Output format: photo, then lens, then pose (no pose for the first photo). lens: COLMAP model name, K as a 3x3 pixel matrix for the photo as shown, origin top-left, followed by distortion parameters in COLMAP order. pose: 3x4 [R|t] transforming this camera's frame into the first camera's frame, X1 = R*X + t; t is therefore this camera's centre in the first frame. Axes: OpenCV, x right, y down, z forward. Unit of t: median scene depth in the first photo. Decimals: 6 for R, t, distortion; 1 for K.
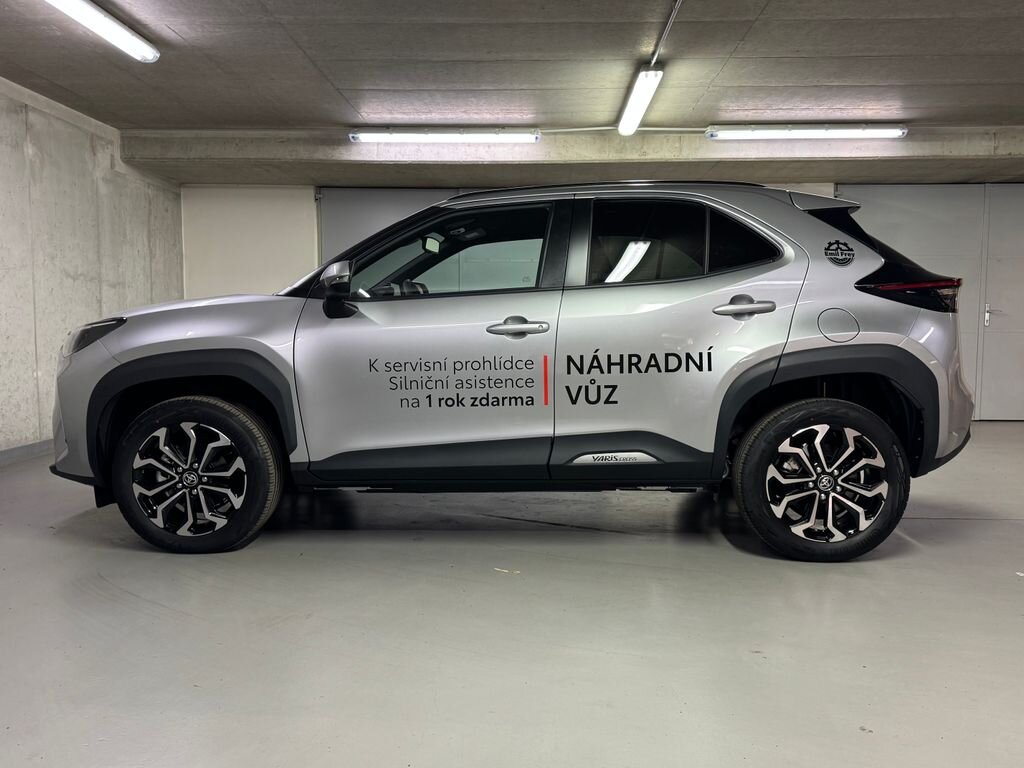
lens RADIAL K [[841.0, 0, 508.9], [0, 841.0, 387.8], [0, 0, 1]] dist [0.023090, -0.043730]
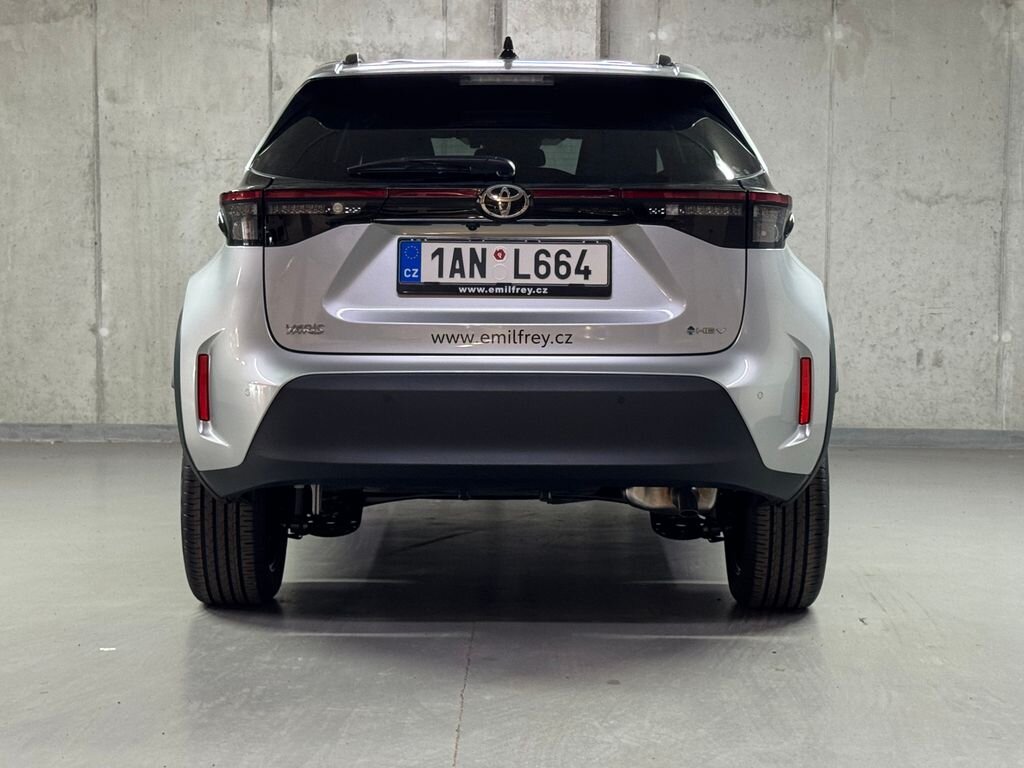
lens RADIAL K [[1932.7, 0, 511.4], [0, 1932.7, 389.0], [0, 0, 1]] dist [0.148990, 0.000000]
pose [[0.021957, 0.064288, -0.997690, 0.959358], [-0.085834, 0.994367, 0.062185, -0.044033], [0.996068, 0.084270, 0.027351, 0.575048]]
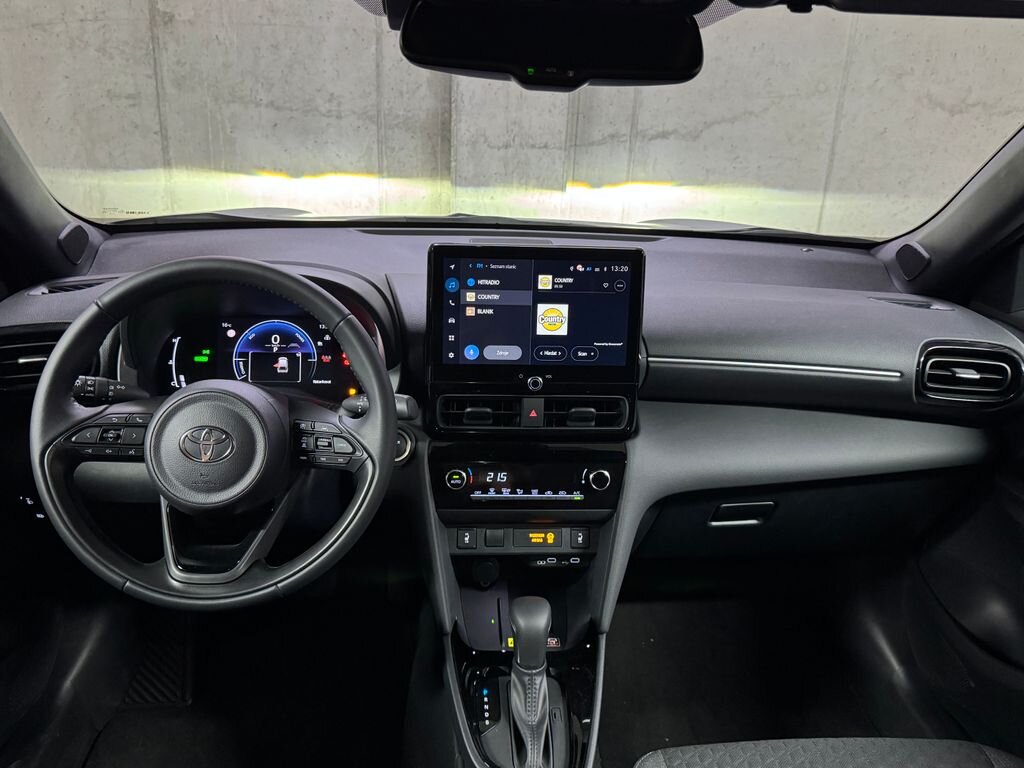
lens RADIAL K [[841.0, 0, 512.0], [0, 841.0, 382.7], [0, 0, 1]] dist [0.023090, -0.043730]
pose [[0.105554, 0.343251, -0.933294, 0.053505], [-0.120042, 0.936071, 0.330697, -0.099627], [0.987141, 0.077128, 0.140011, 0.574872]]
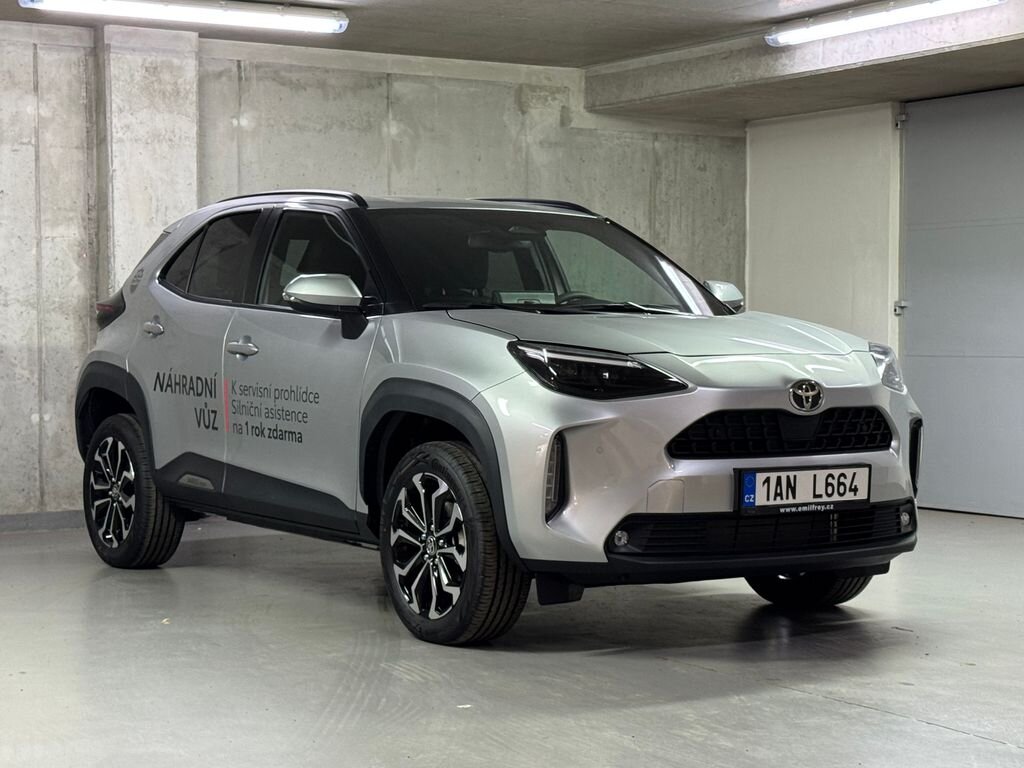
lens RADIAL K [[2017.1, 0, 511.2], [0, 2017.1, 390.5], [0, 0, 1]] dist [0.142253, 0.000000]
pose [[0.540643, 0.019400, -0.841028, 0.932375], [-0.060785, 0.998022, -0.016053, -0.006913], [0.839053, 0.059801, 0.540753, 0.053261]]
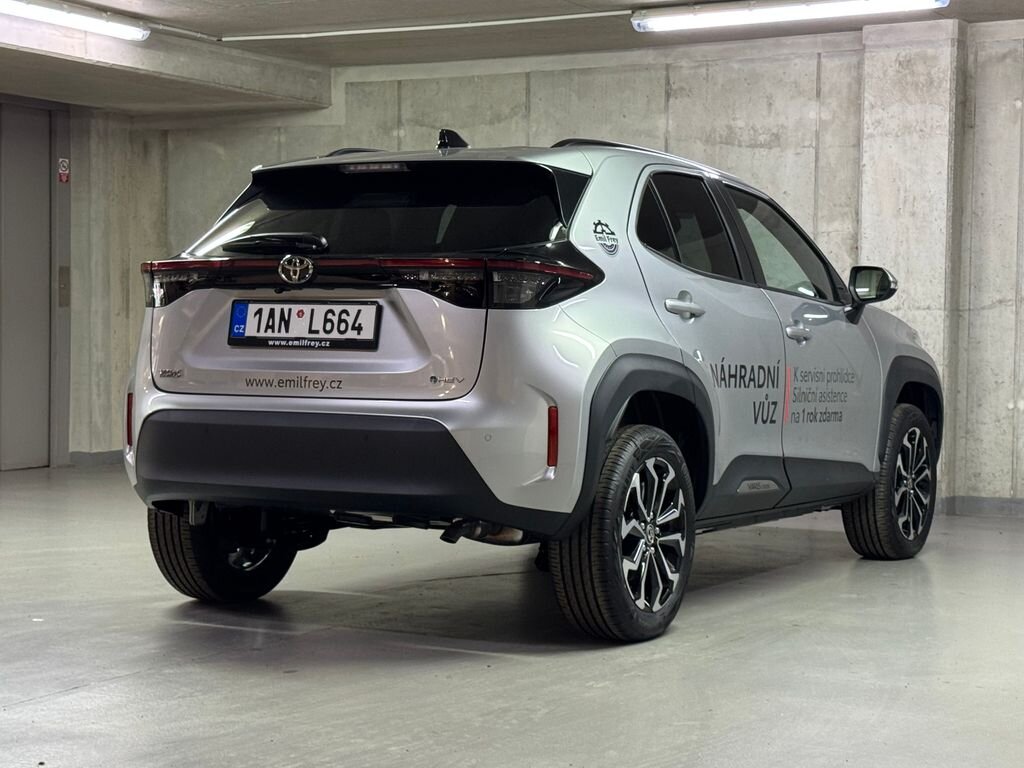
lens RADIAL K [[1932.7, 0, 517.3], [0, 1932.7, 379.7], [0, 0, 1]] dist [0.148990, 0.000000]
pose [[-0.459640, 0.015689, -0.887967, 0.961279], [-0.083227, 0.994683, 0.060656, -0.077864], [0.884197, 0.101783, -0.455890, 1.042081]]
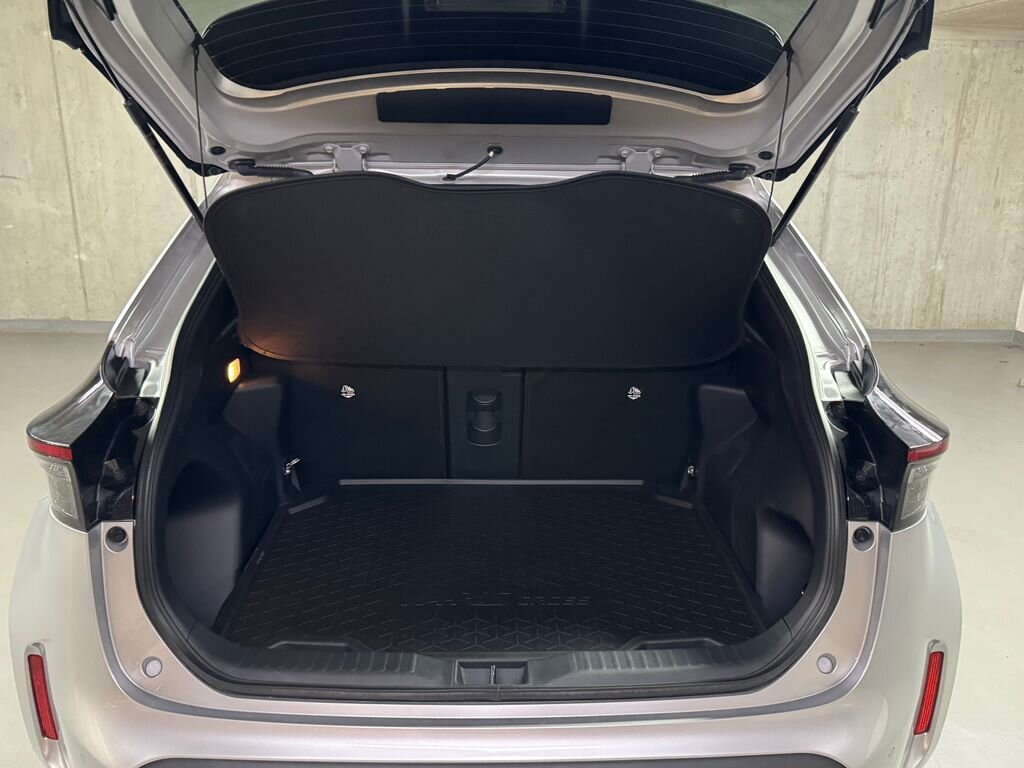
lens RADIAL K [[841.0, 0, 511.8], [0, 841.0, 388.8], [0, 0, 1]] dist [0.023090, -0.043730]
pose [[0.048233, 0.299637, -0.952833, 0.427371], [-0.092973, 0.951149, 0.294401, -0.134624], [0.994500, 0.074388, 0.073735, 0.579939]]
